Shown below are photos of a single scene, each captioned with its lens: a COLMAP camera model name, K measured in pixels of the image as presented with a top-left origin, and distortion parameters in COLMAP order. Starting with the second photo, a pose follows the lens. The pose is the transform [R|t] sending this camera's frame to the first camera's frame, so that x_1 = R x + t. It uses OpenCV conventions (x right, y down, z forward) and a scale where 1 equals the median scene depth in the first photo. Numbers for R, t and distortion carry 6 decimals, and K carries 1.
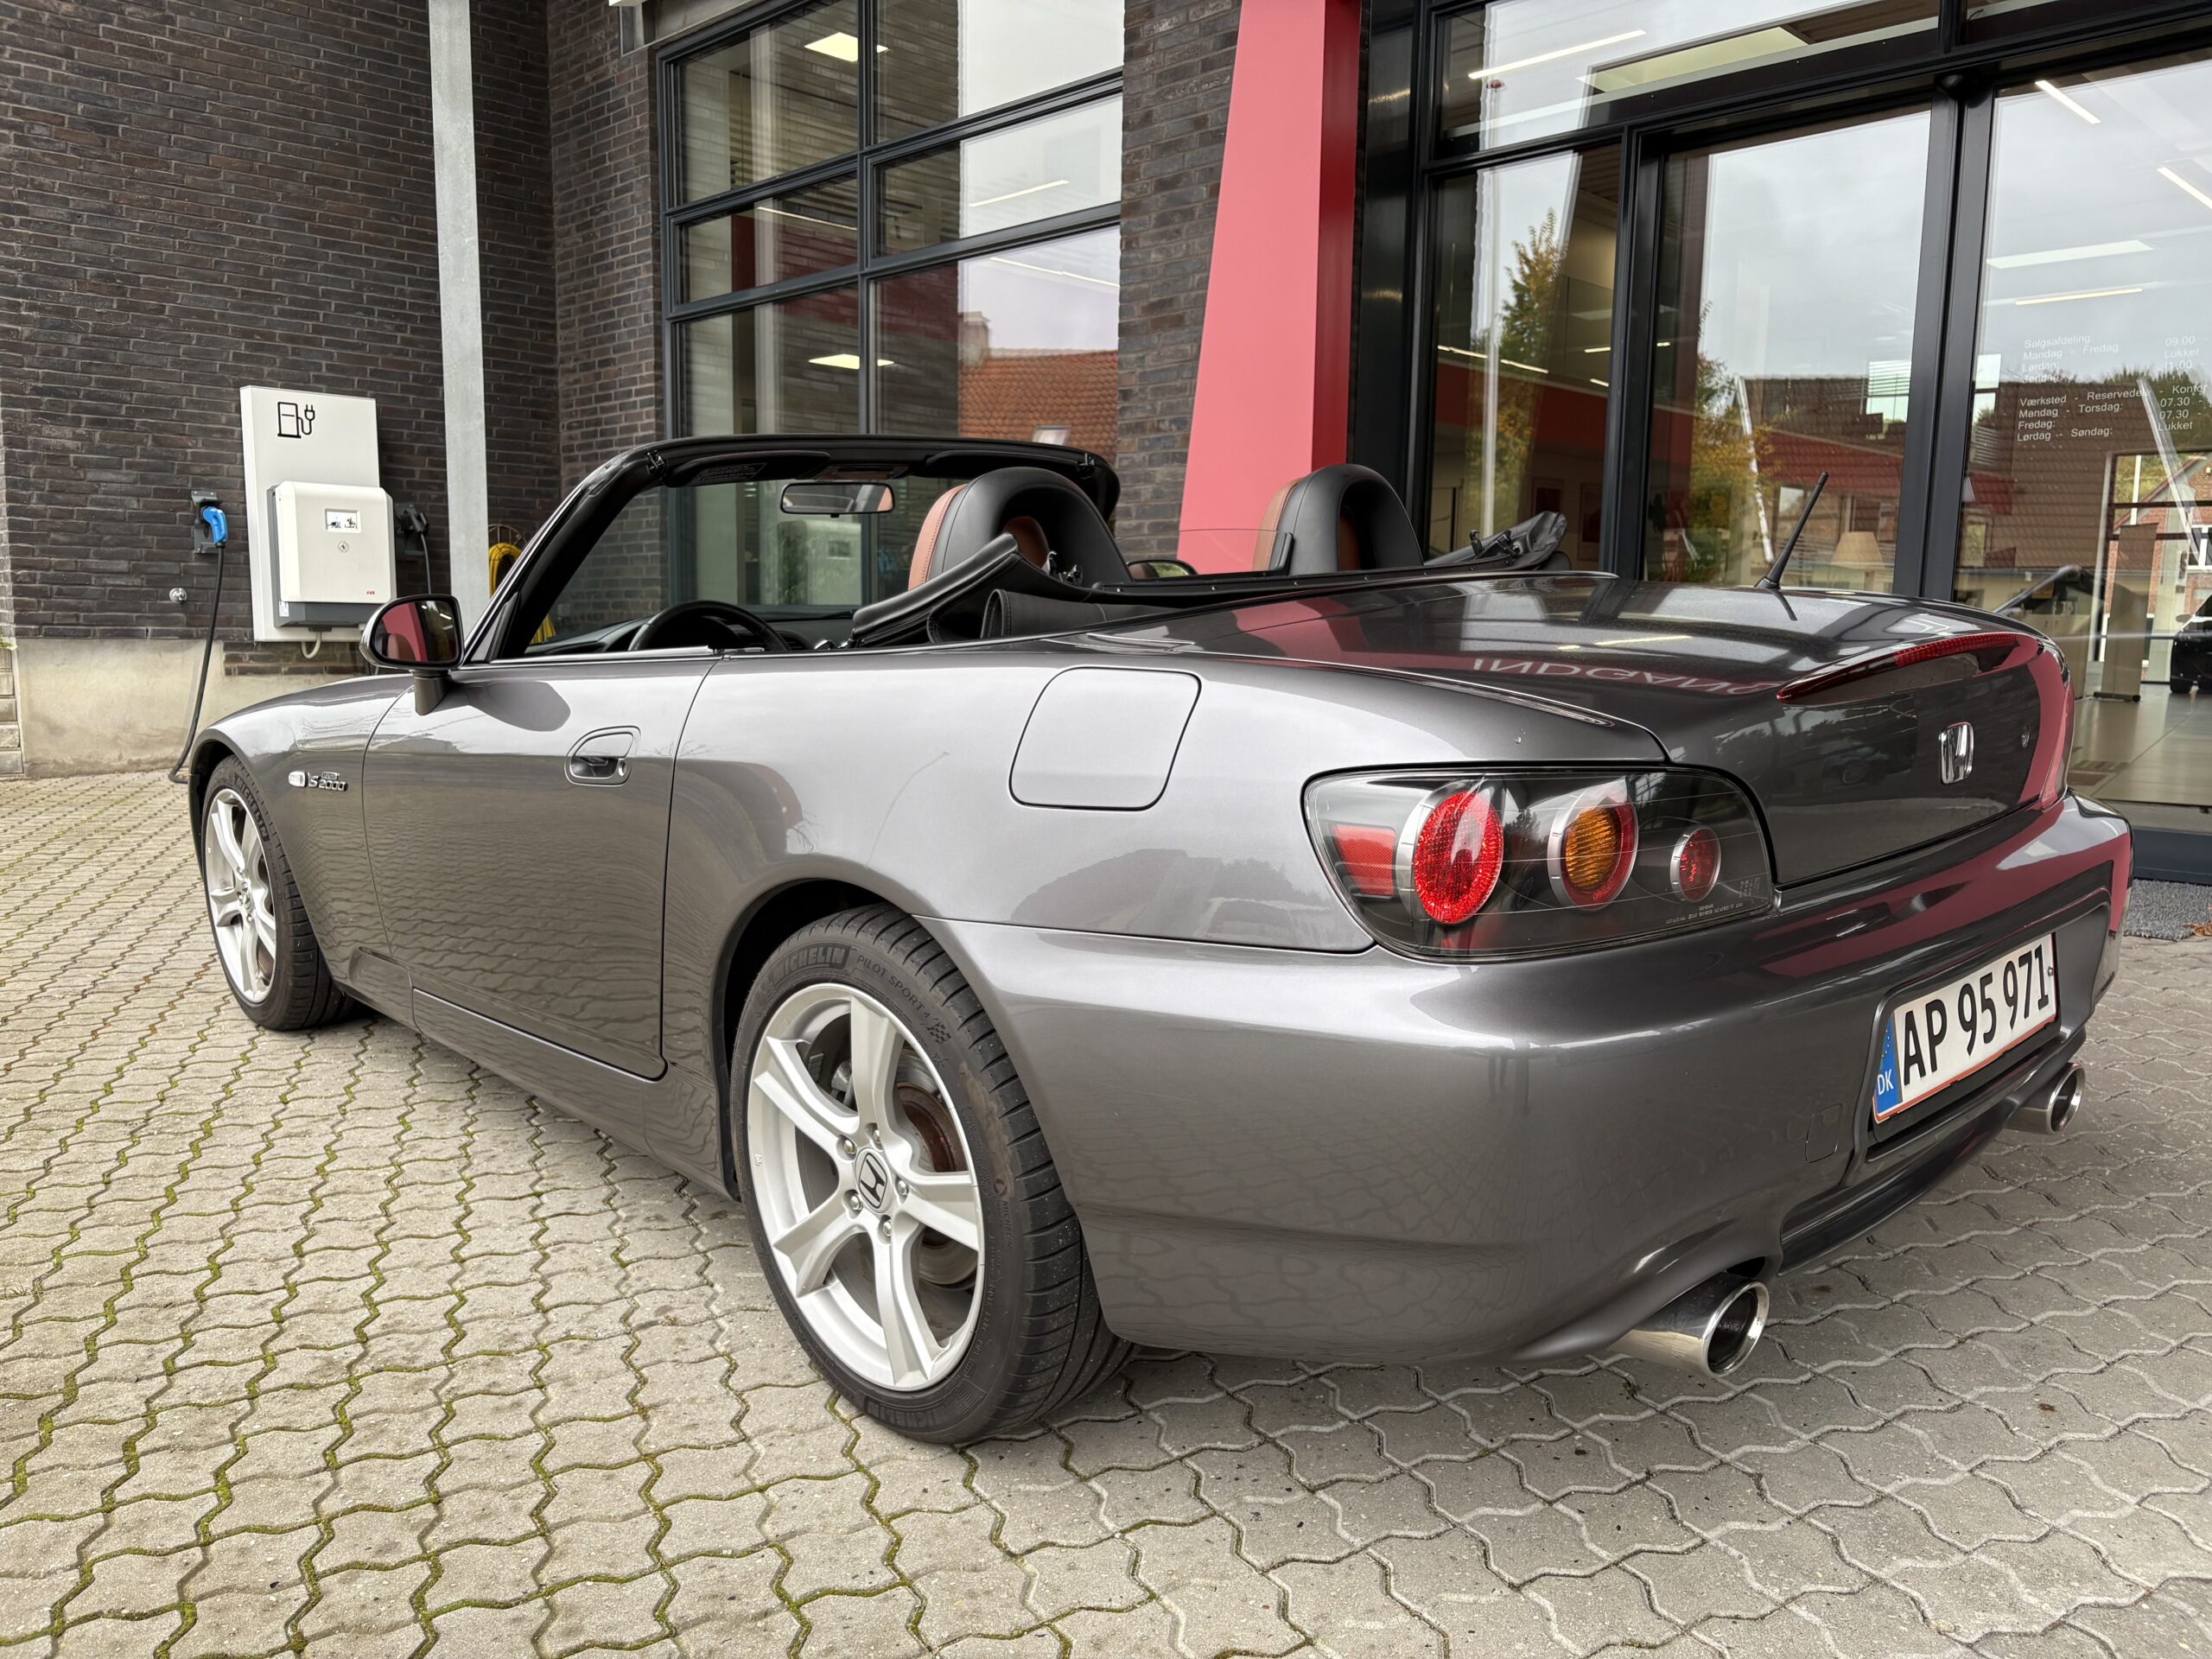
lens RADIAL K [[1656.8, 0, 1118.4], [0, 1656.8, 819.0], [0, 0, 1]] dist [0.079090, -0.105714]
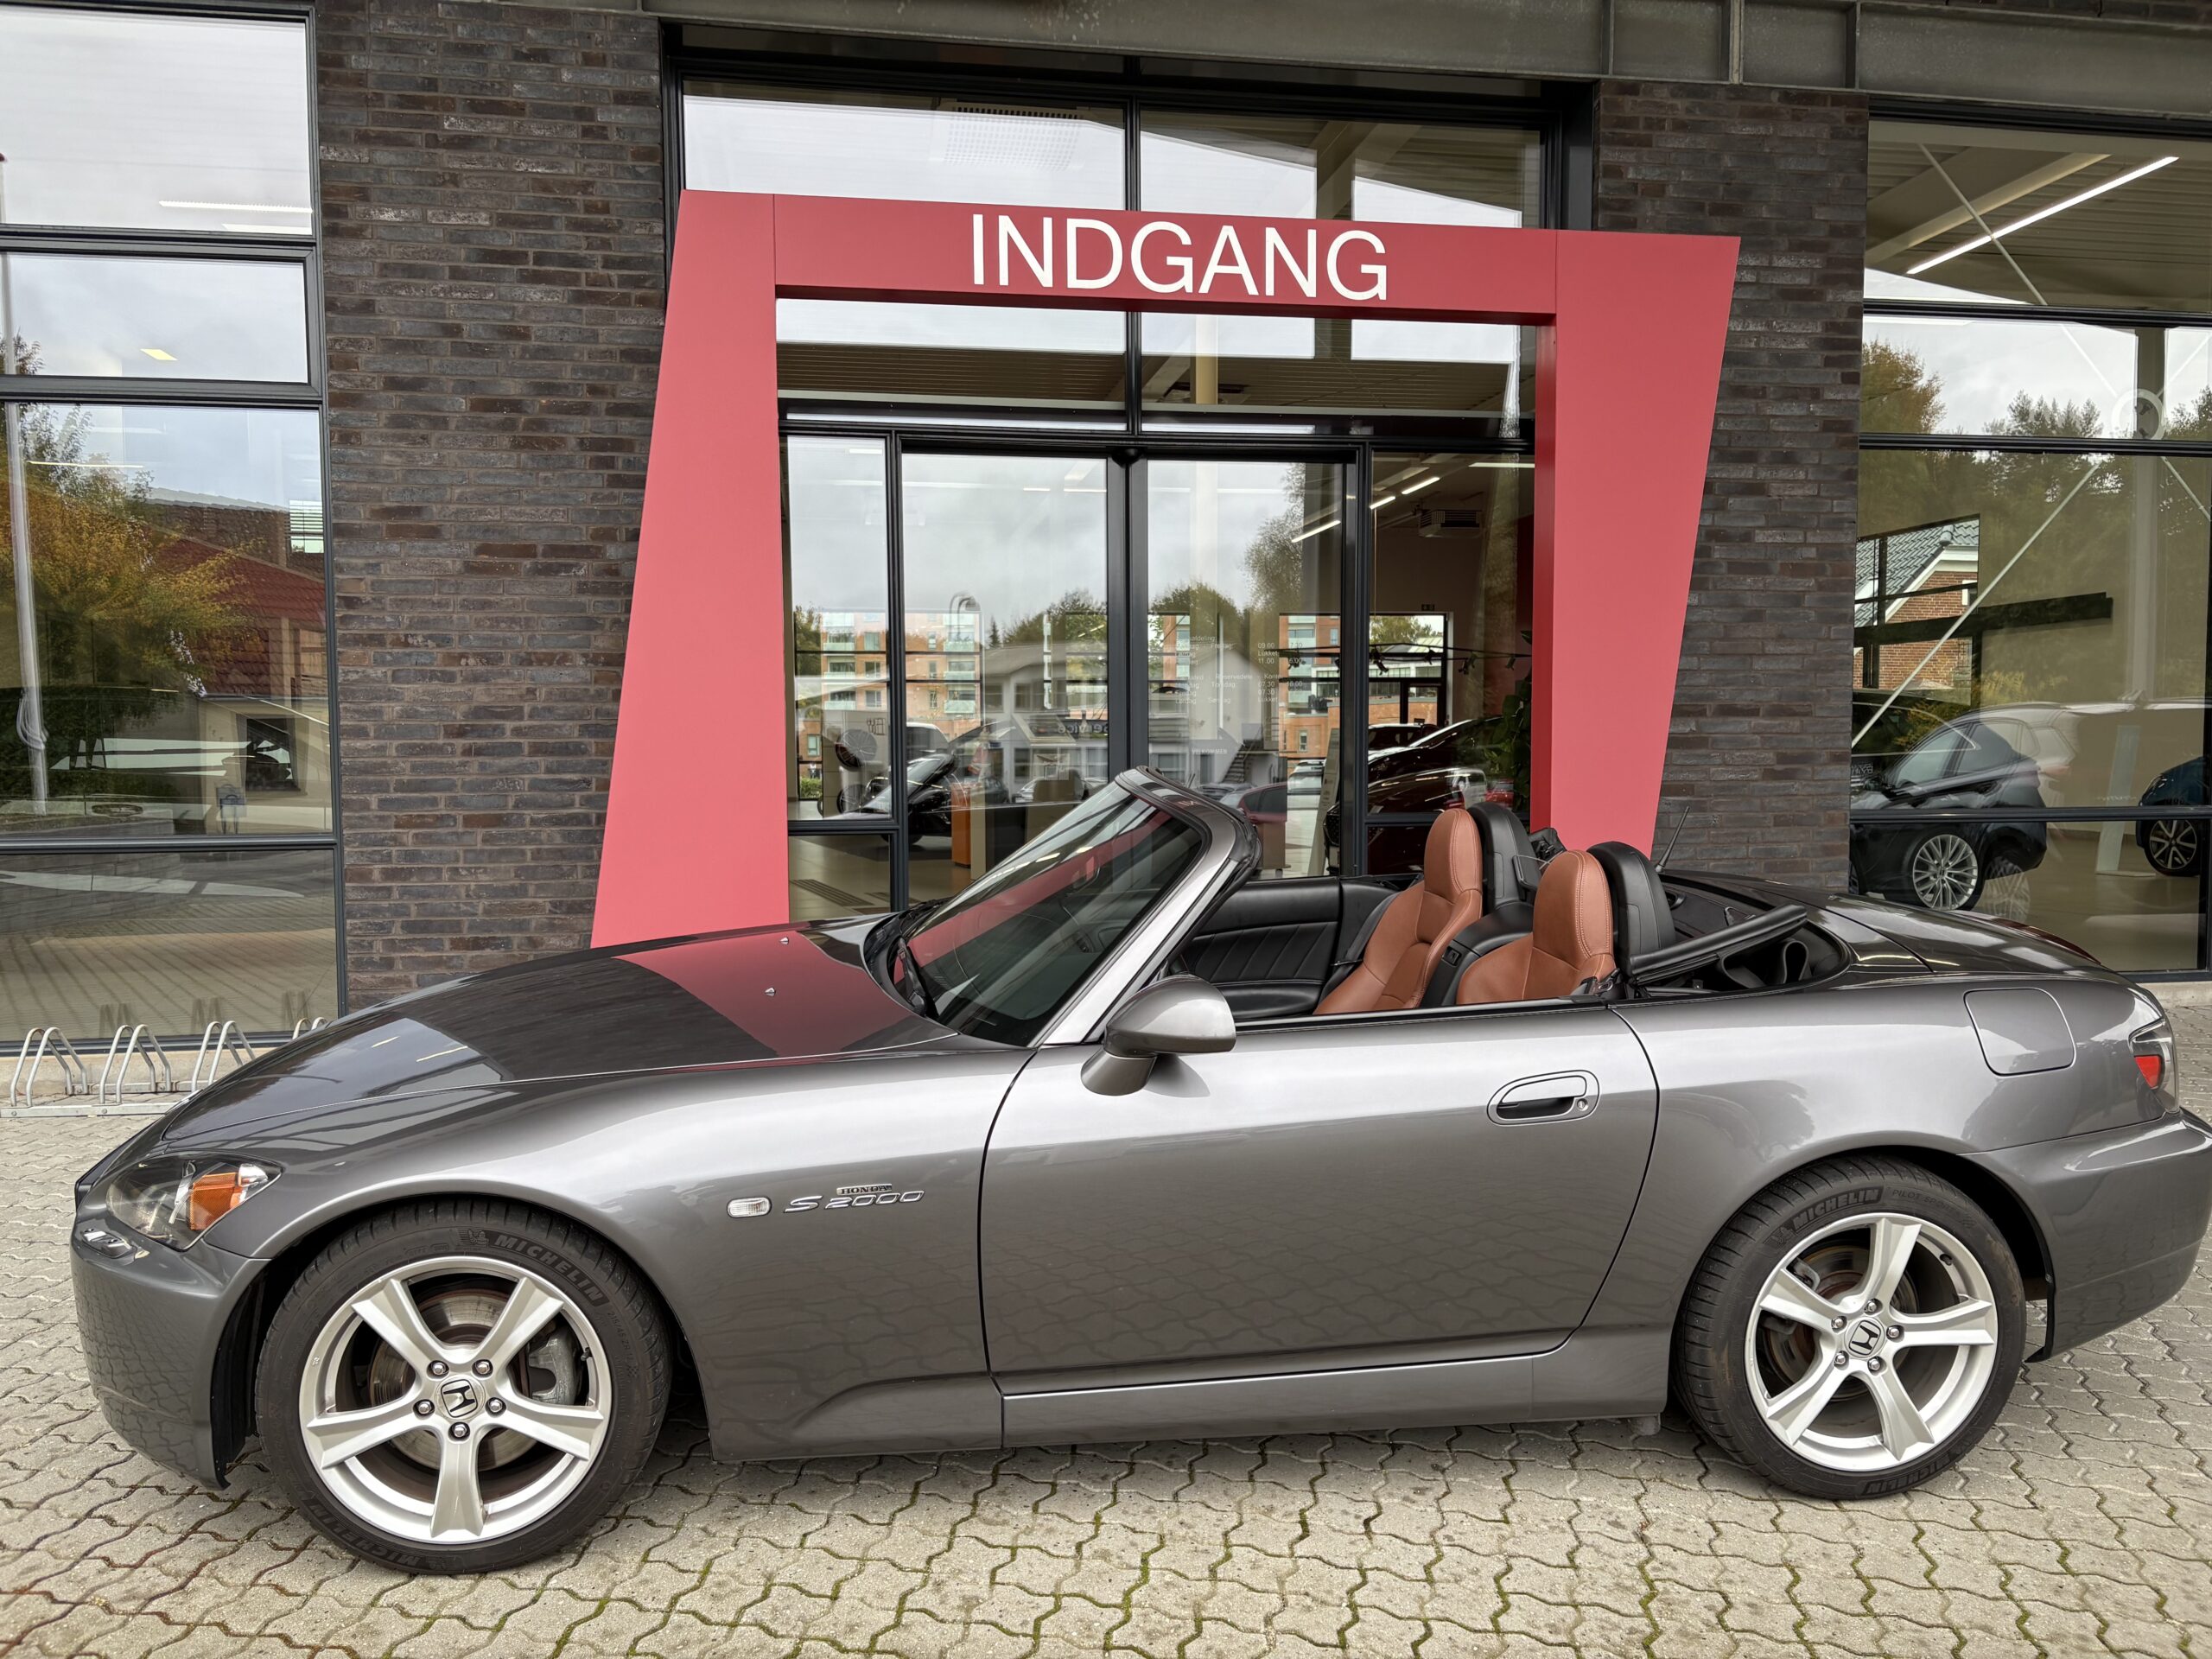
lens RADIAL K [[1665.1, 0, 1107.2], [0, 1665.1, 836.8], [0, 0, 1]] dist [0.039128, -0.043799]
pose [[0.582497, -0.064505, 0.810269, -1.138437], [0.110320, 0.993896, -0.000185, -0.201973], [-0.805312, 0.089497, 0.586058, 0.401397]]
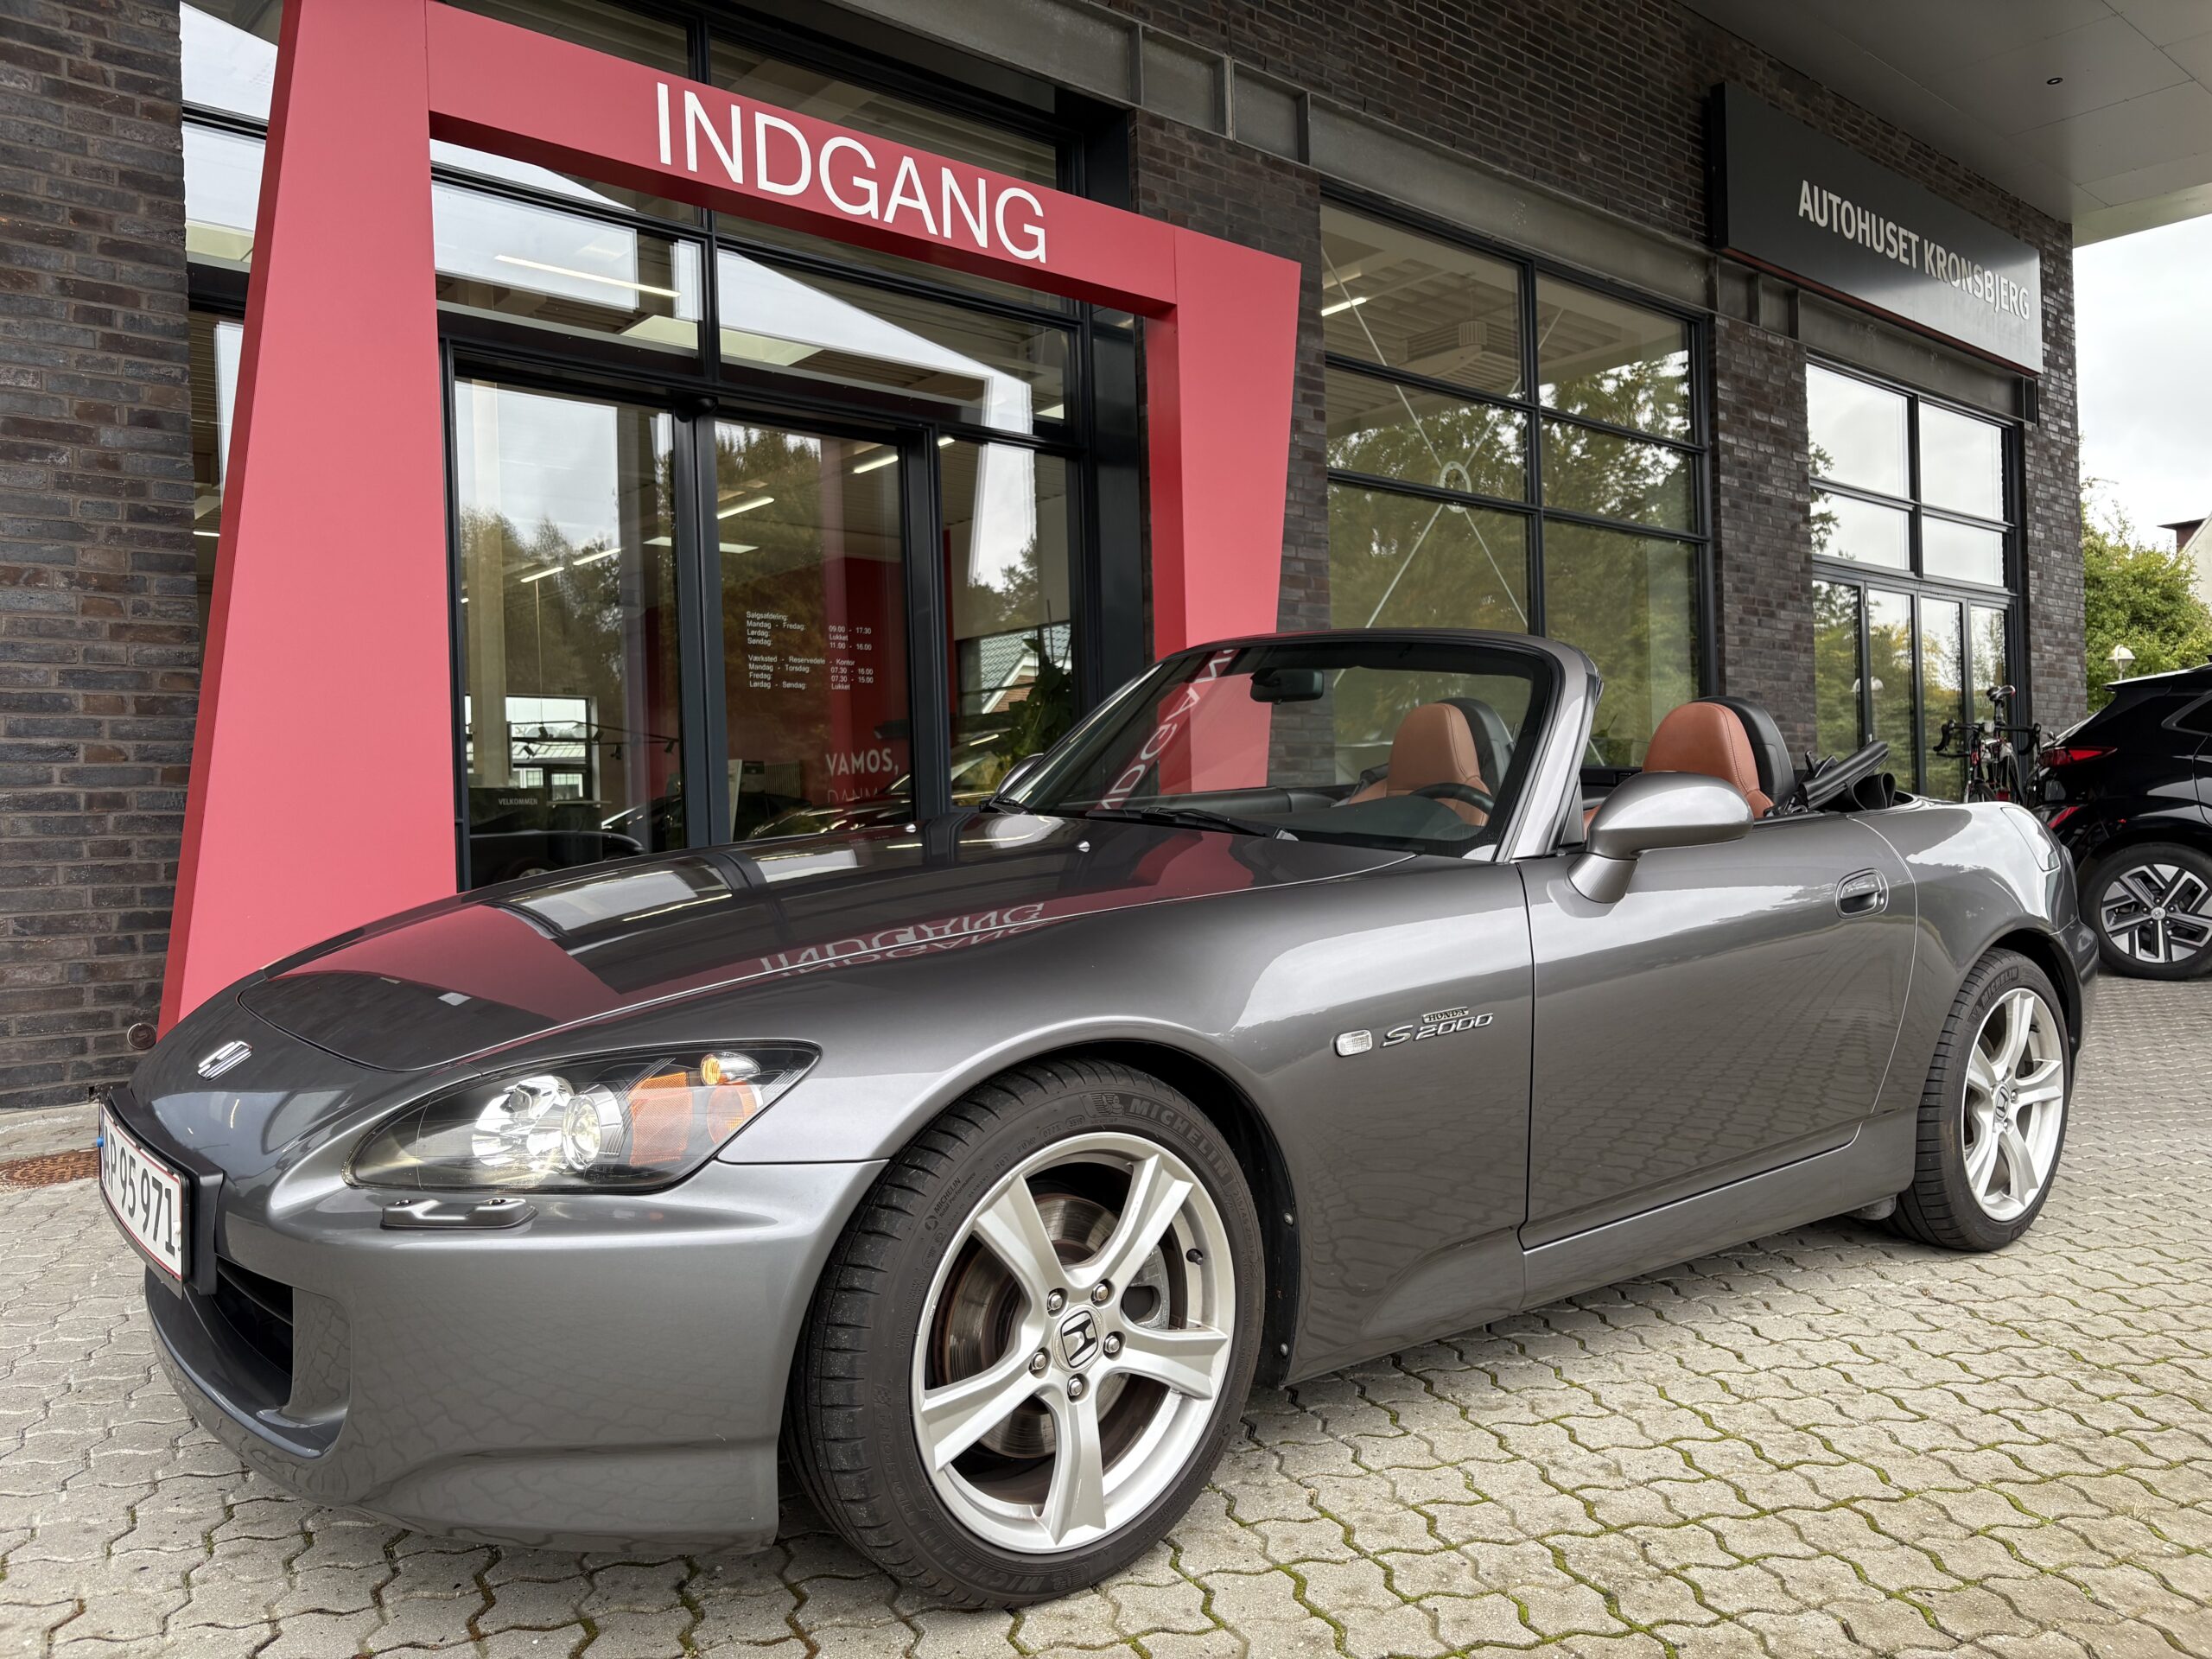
lens RADIAL K [[1679.1, 0, 1106.0], [0, 1679.1, 829.5], [0, 0, 1]] dist [0.018587, -0.010938]
pose [[0.064960, -0.012416, 0.997811, -1.273532], [0.149723, 0.988725, 0.002556, -0.135951], [-0.986592, 0.149229, 0.066086, 1.143826]]
